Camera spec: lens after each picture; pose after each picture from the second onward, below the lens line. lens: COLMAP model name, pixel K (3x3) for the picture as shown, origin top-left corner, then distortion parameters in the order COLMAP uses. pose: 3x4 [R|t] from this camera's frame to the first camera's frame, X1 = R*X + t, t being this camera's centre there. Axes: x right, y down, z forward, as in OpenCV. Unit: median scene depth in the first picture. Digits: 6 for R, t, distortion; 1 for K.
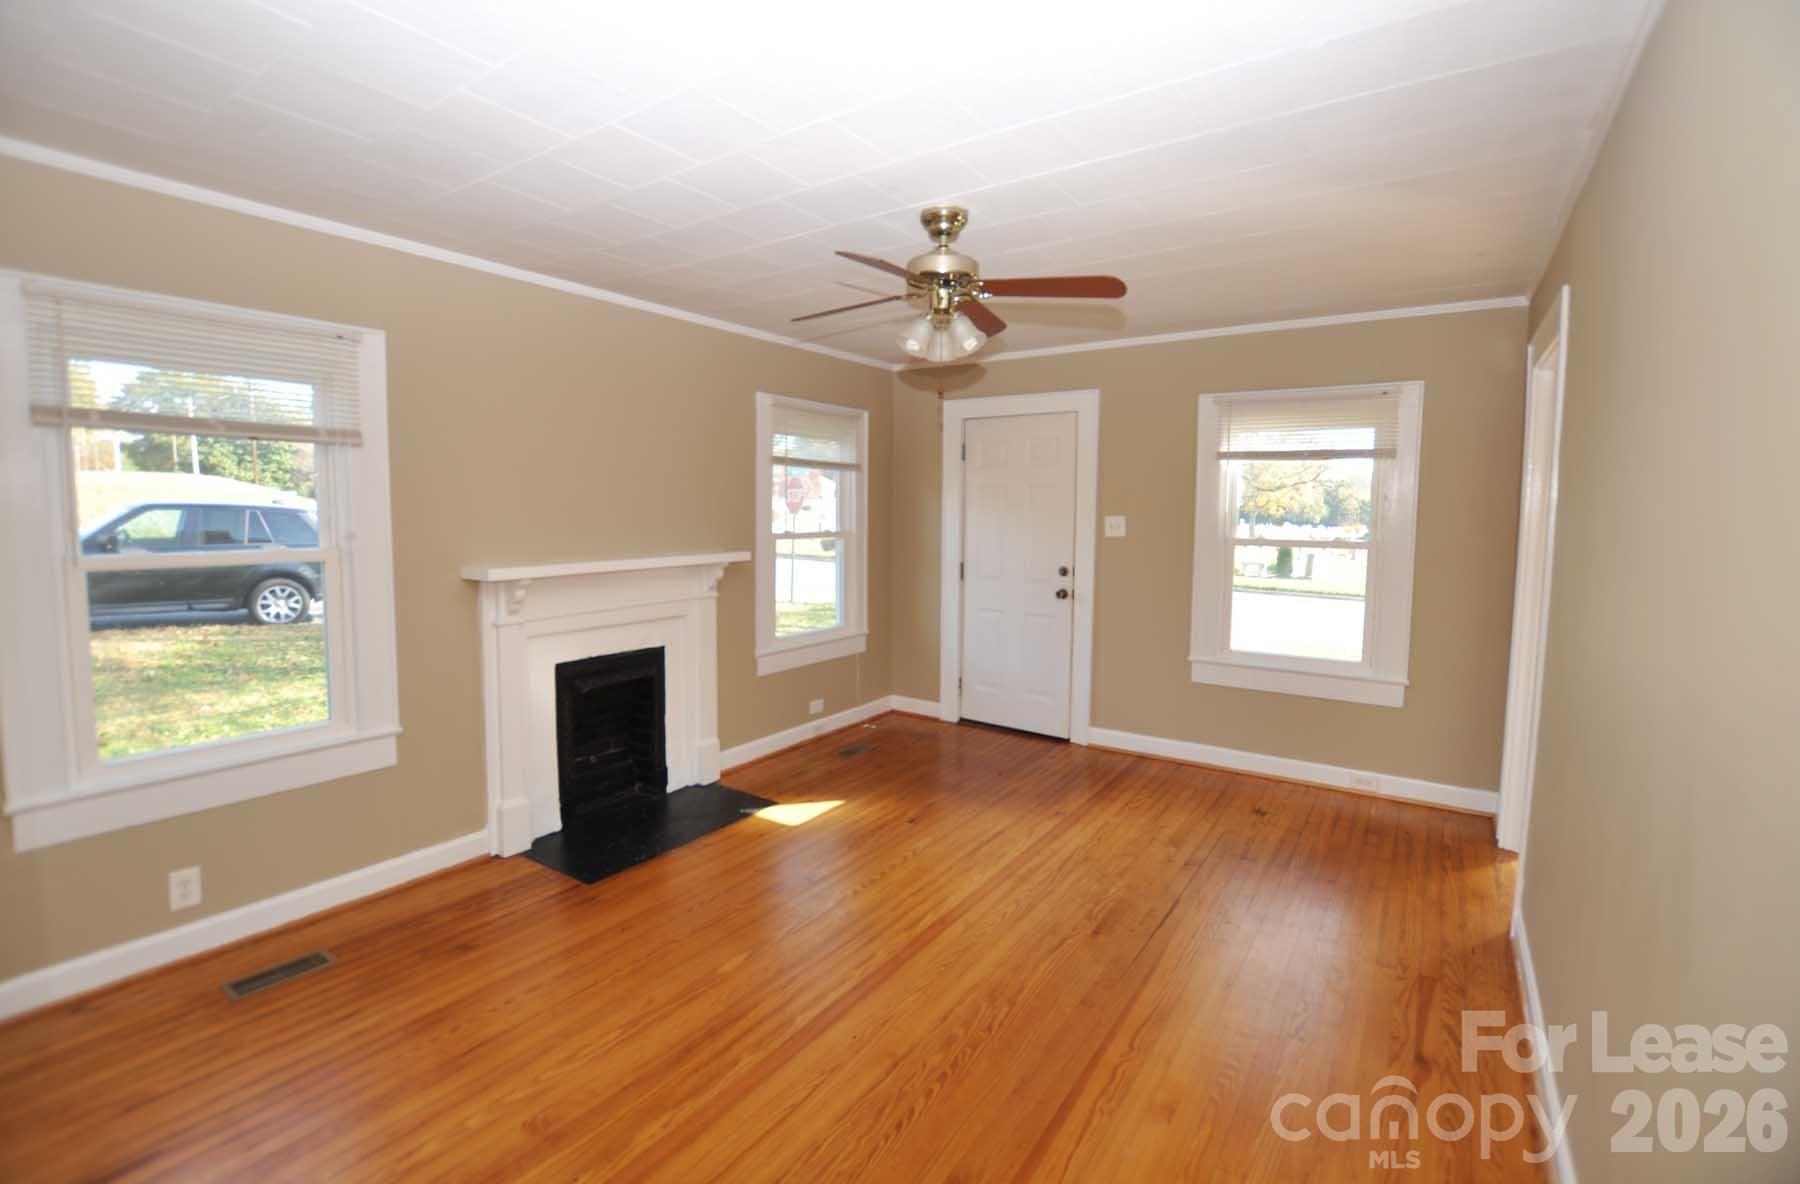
lens RADIAL K [[797.0, 0, 895.1], [0, 797.0, 580.7], [0, 0, 1]] dist [0.000053, 0.000931]
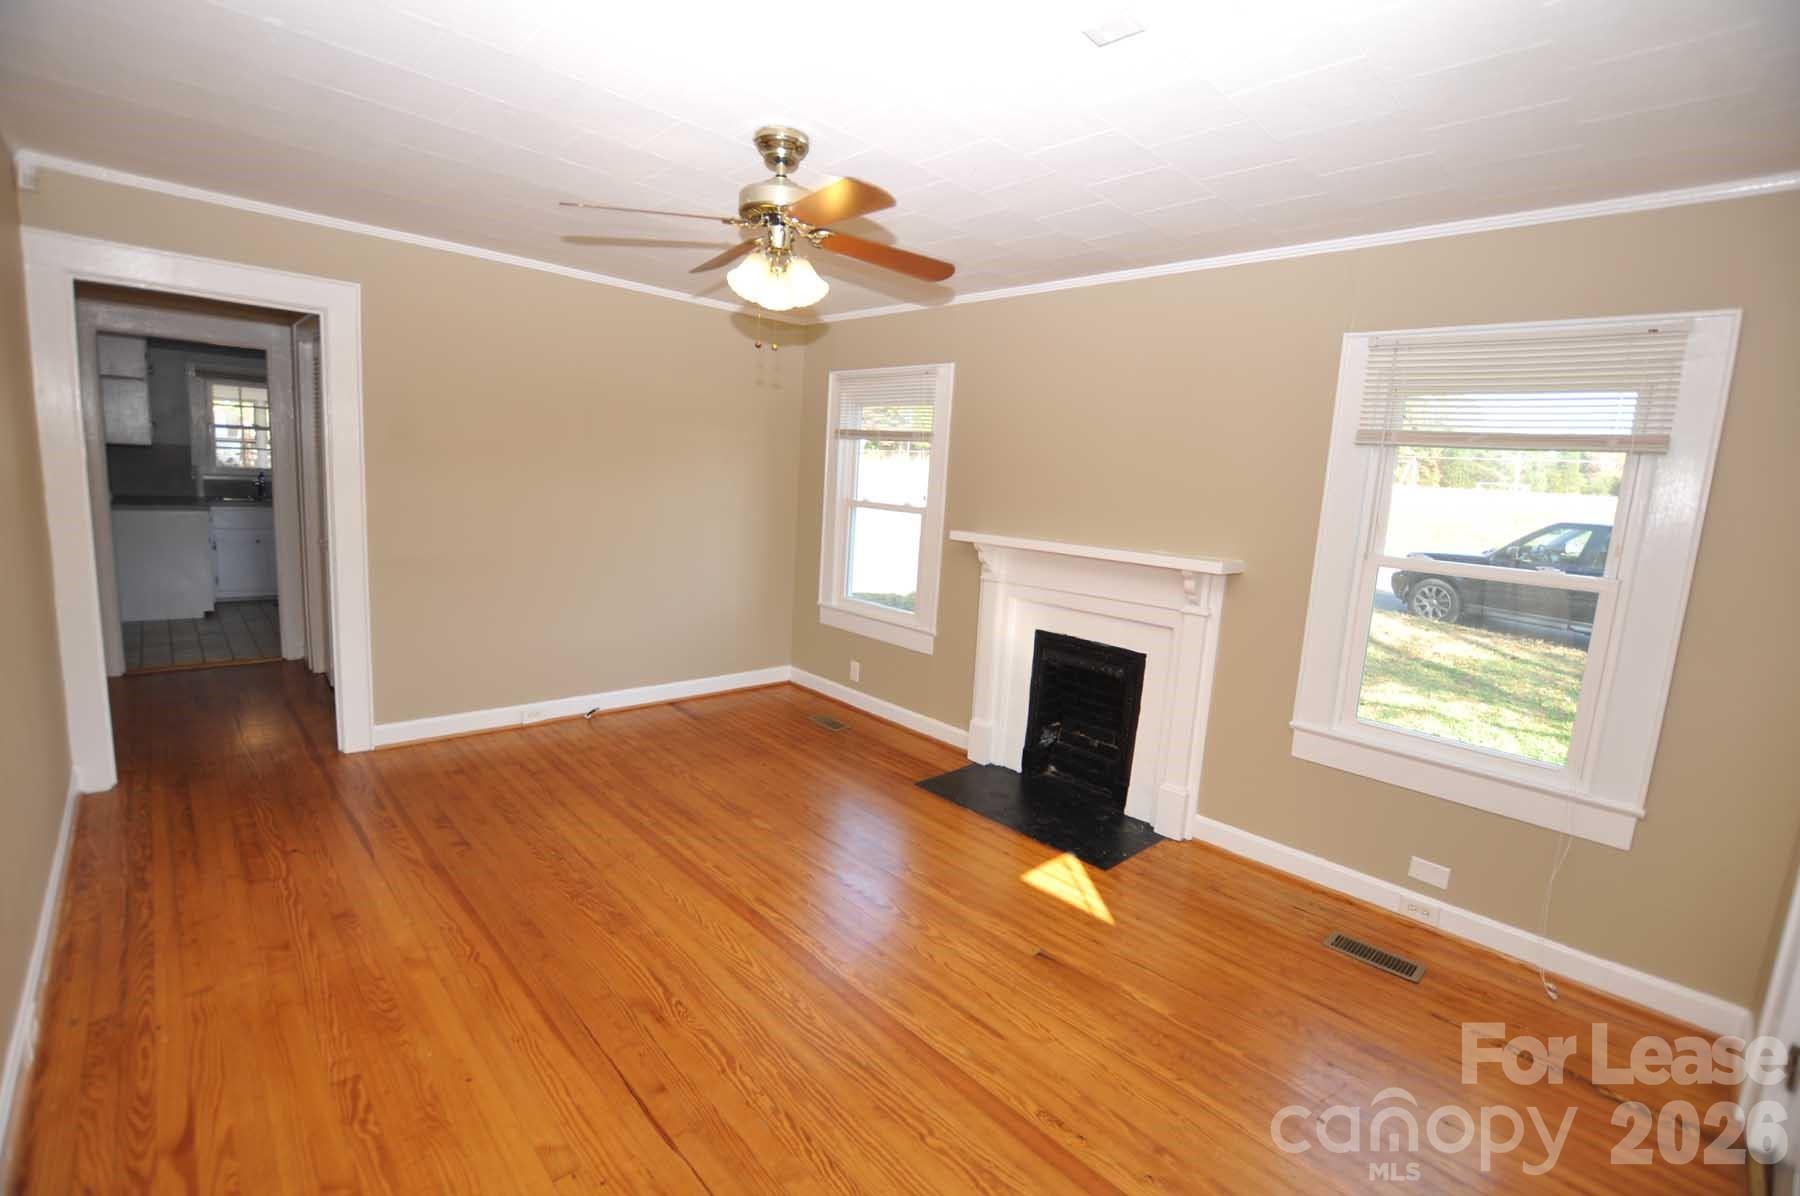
lens RADIAL K [[797.0, 0, 897.5], [0, 797.0, 601.2], [0, 0, 1]] dist [0.000053, 0.000931]
pose [[-0.207751, 0.127894, -0.969785, 0.770551], [-0.151007, 0.975338, 0.160975, -0.095032], [0.966456, 0.179887, -0.183315, 1.103283]]
